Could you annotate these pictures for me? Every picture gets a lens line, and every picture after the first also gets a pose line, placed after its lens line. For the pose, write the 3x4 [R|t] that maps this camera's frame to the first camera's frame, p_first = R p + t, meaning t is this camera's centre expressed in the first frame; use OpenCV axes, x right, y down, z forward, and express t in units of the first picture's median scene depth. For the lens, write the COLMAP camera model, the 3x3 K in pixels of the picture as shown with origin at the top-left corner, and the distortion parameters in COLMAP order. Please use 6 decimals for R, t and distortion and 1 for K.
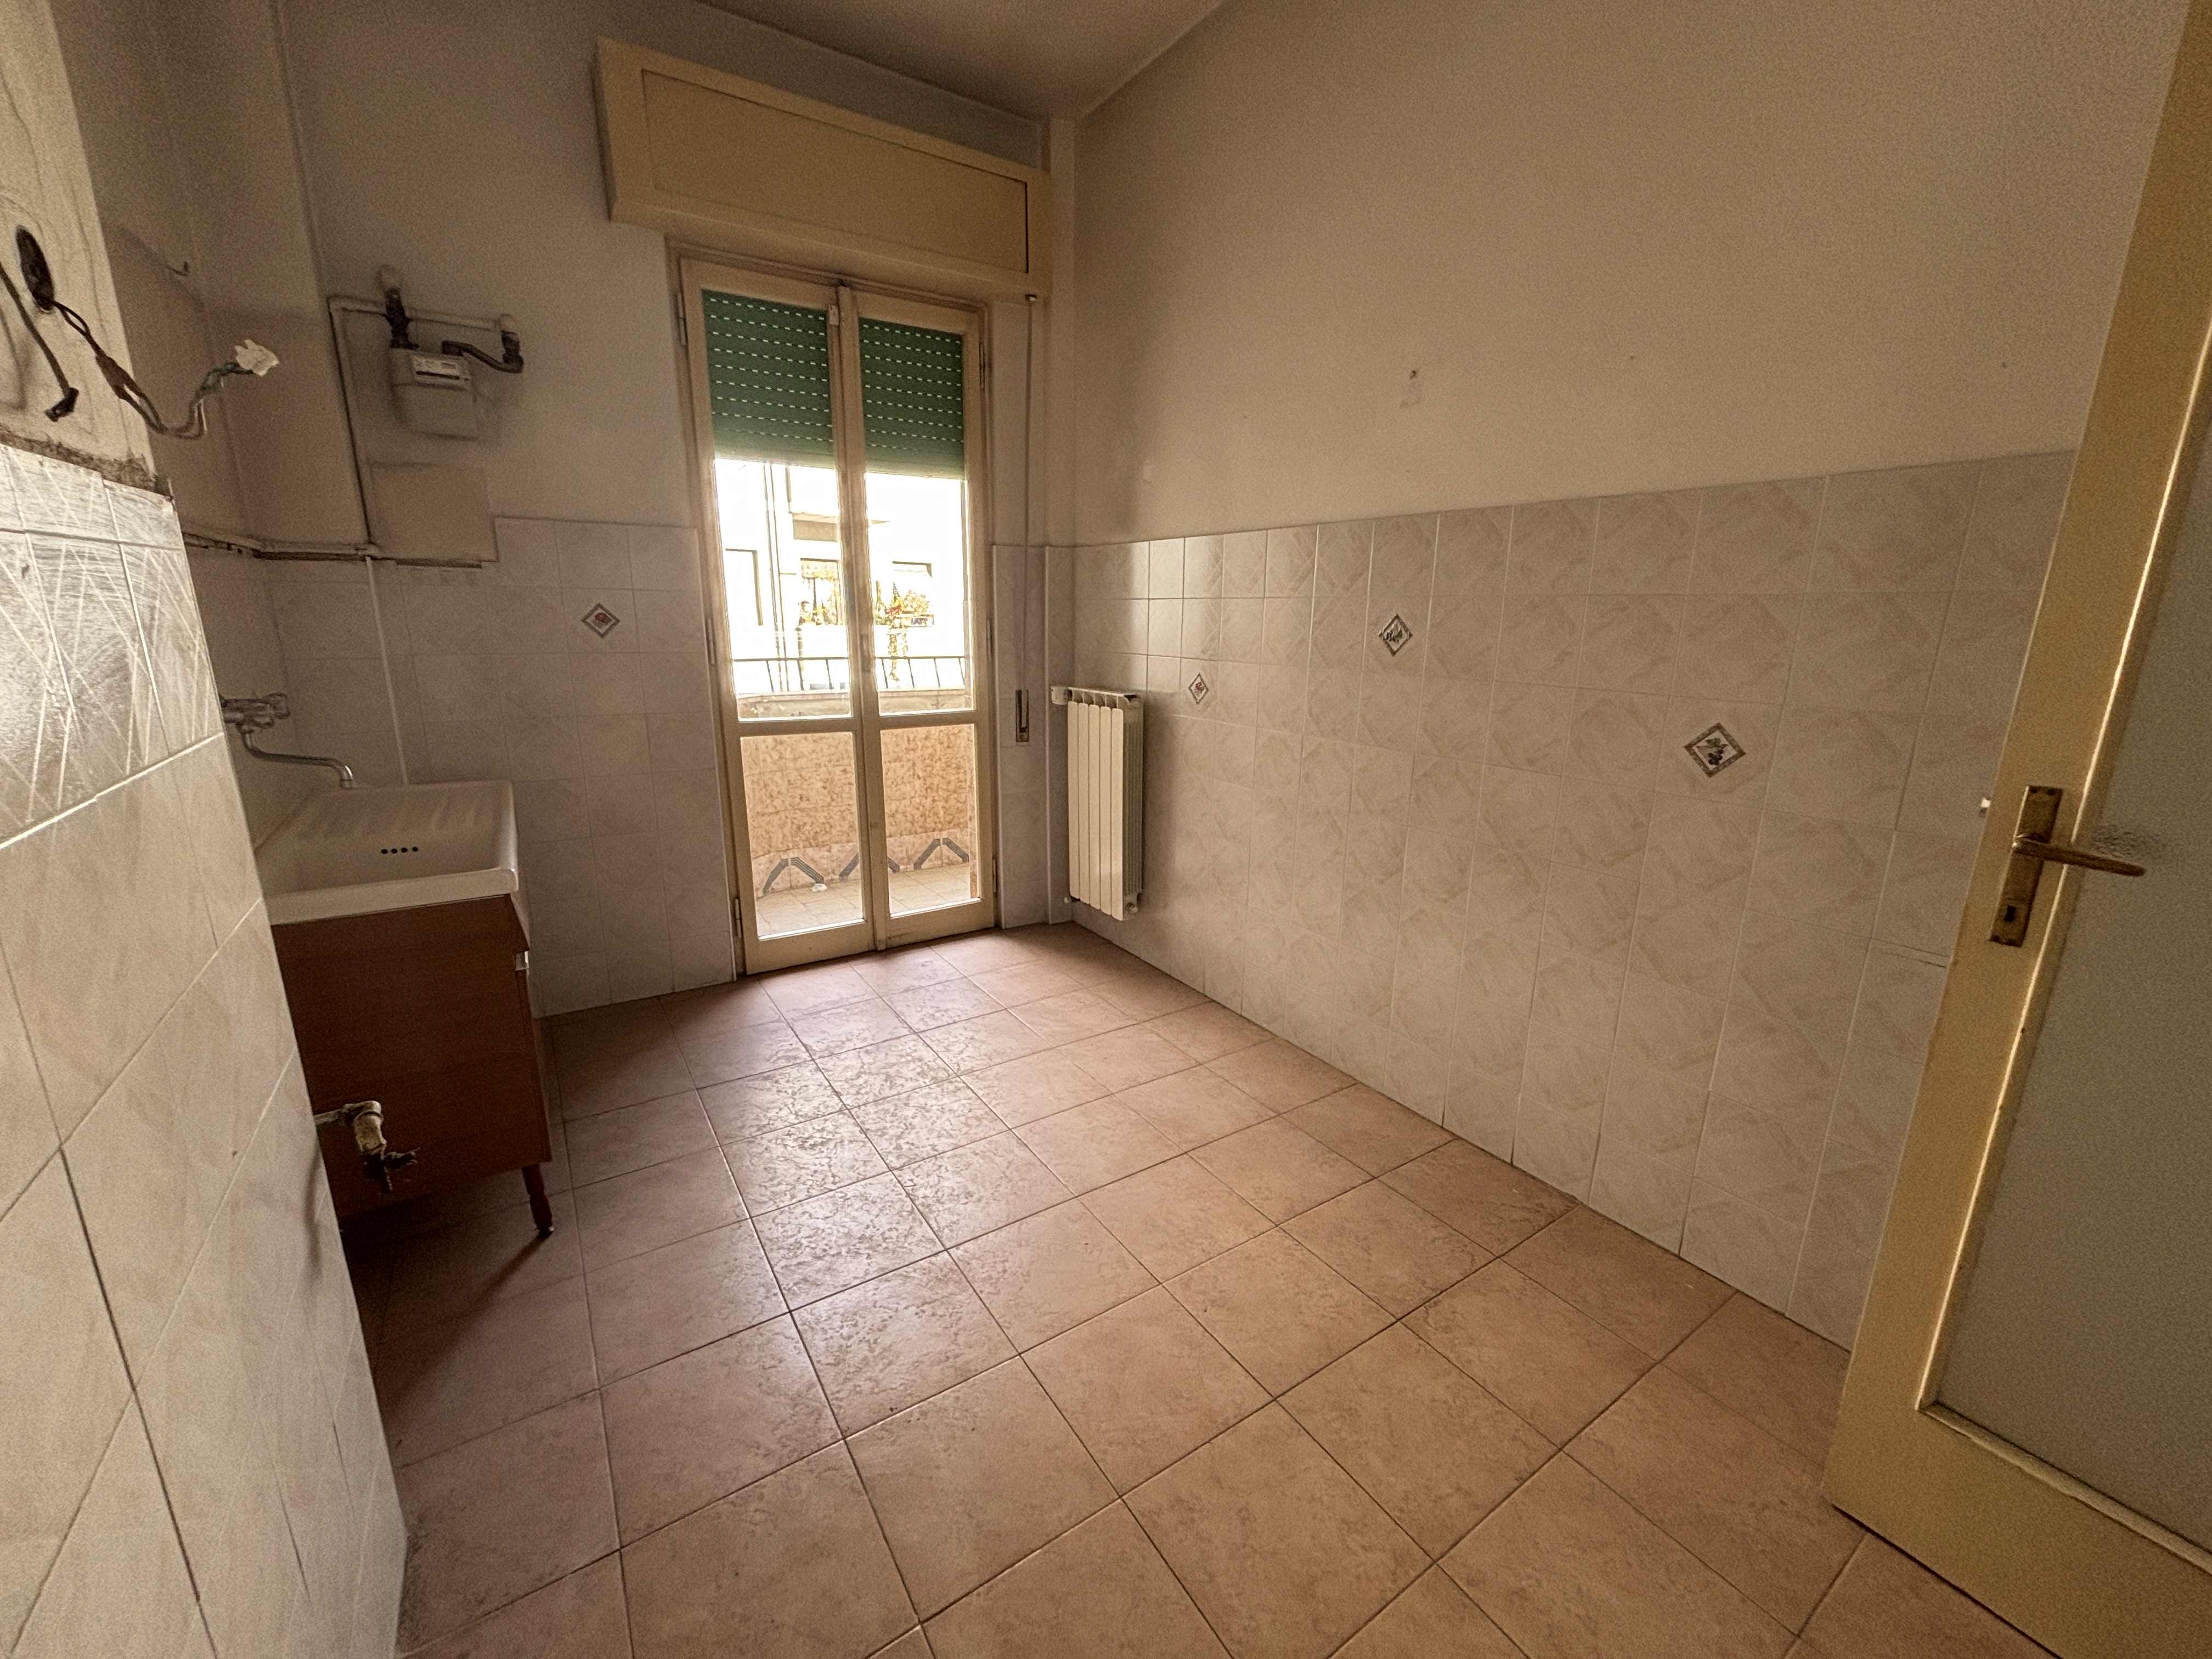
lens RADIAL K [[871.6, 0, 1103.3], [0, 871.6, 823.1], [0, 0, 1]] dist [0.002840, -0.004314]
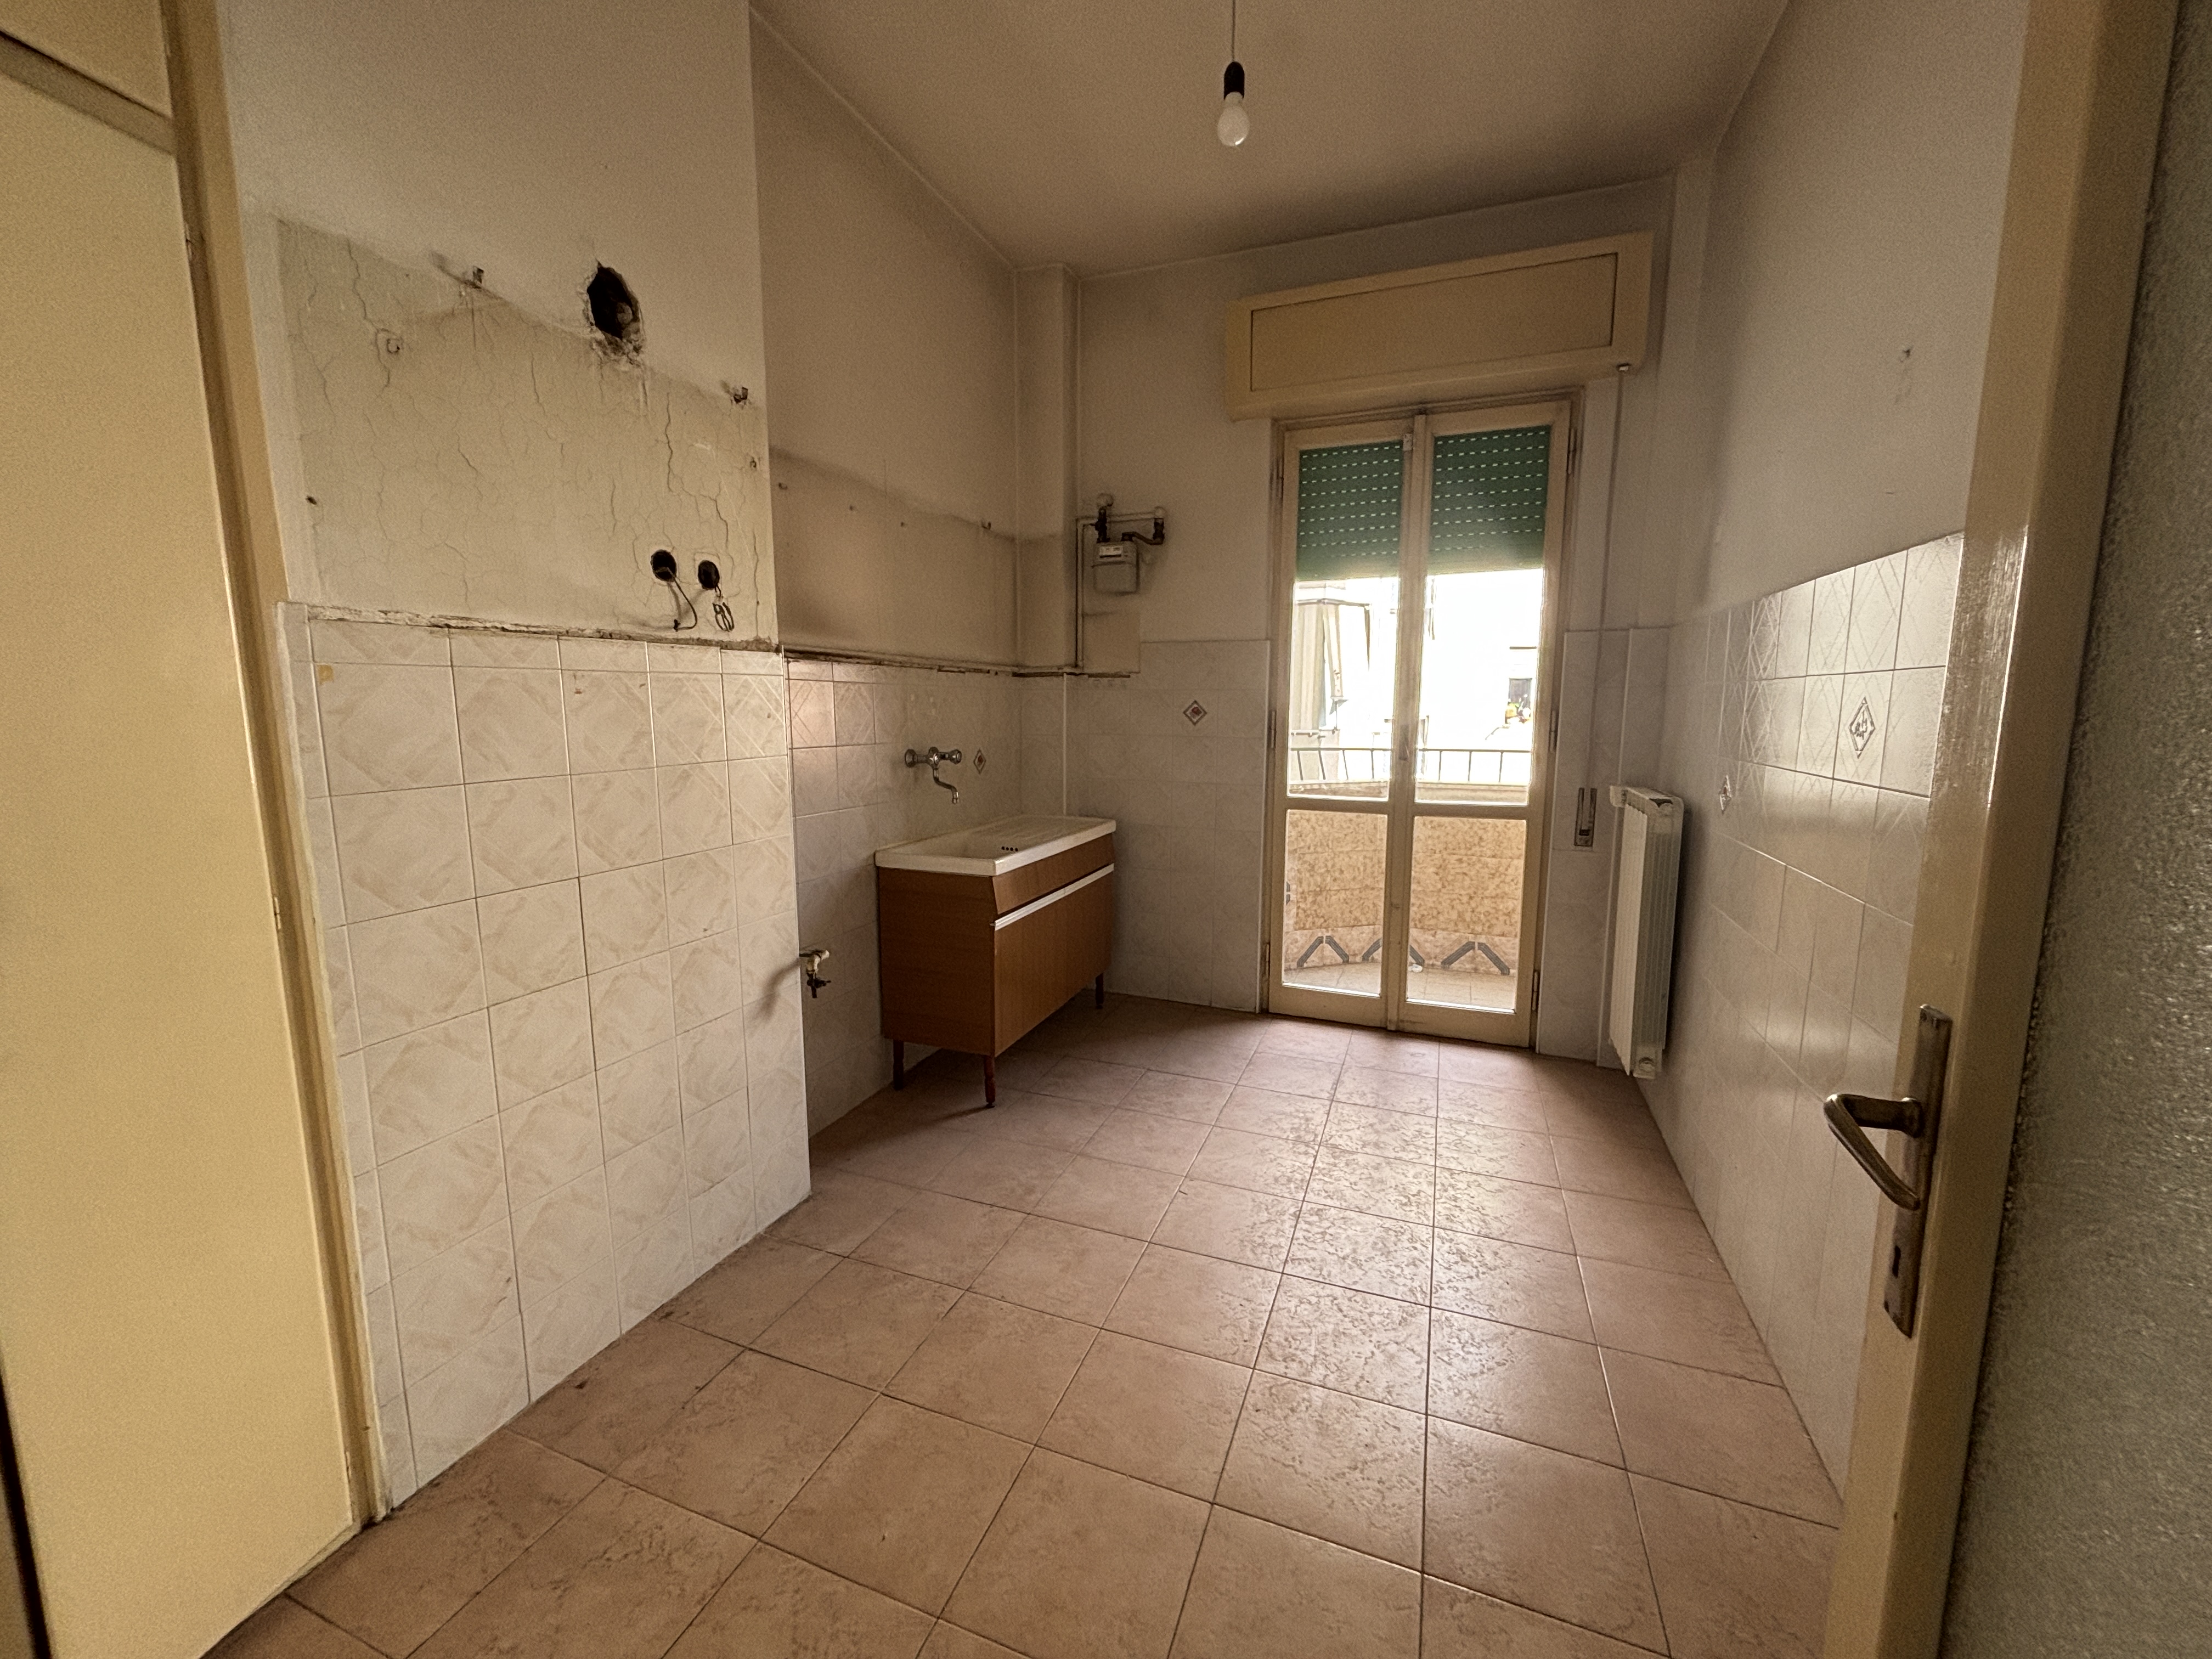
lens RADIAL K [[871.6, 0, 1103.3], [0, 871.6, 823.1], [0, 0, 1]] dist [0.002840, -0.004314]
pose [[0.586254, 0.097555, -0.804232, 0.370374], [-0.184222, 0.982769, -0.015078, -0.015635], [0.788904, 0.156997, 0.594124, 0.101358]]
